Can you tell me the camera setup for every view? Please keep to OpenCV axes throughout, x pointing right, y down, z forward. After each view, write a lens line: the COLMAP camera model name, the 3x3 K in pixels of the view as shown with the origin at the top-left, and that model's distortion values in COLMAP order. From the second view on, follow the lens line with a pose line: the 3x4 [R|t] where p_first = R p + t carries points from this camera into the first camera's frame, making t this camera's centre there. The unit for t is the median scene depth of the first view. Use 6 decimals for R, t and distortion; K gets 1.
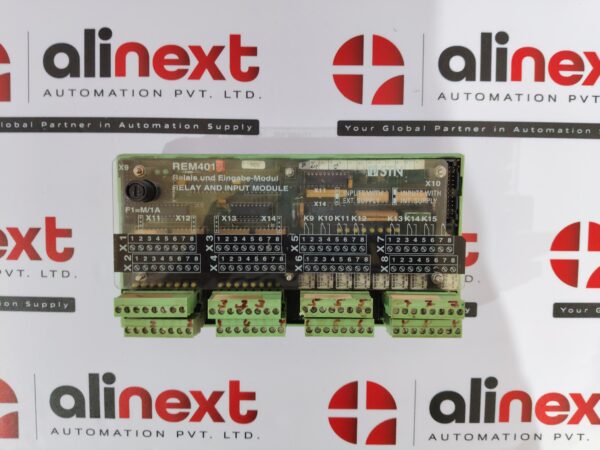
lens RADIAL K [[464.9, 0, 300.0], [0, 464.9, 225.0], [0, 0, 1]] dist [0.003130, -0.064106]
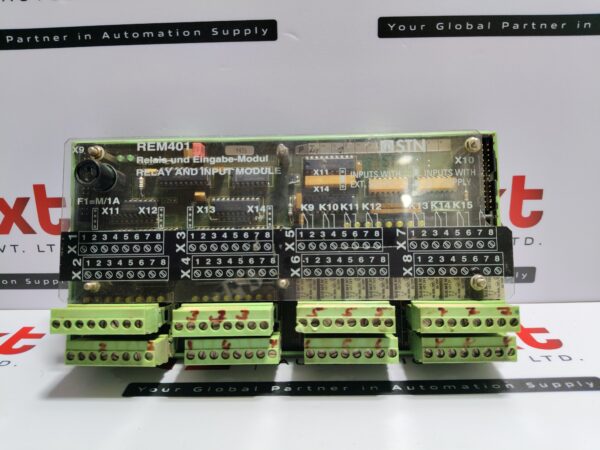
lens RADIAL K [[464.9, 0, 300.0], [0, 464.9, 225.0], [0, 0, 1]] dist [0.003130, -0.064106]
pose [[0.999526, -0.018847, -0.024338, 0.024875], [0.014764, 0.987294, -0.158219, 0.137867], [0.027011, 0.157785, 0.987104, 0.230759]]
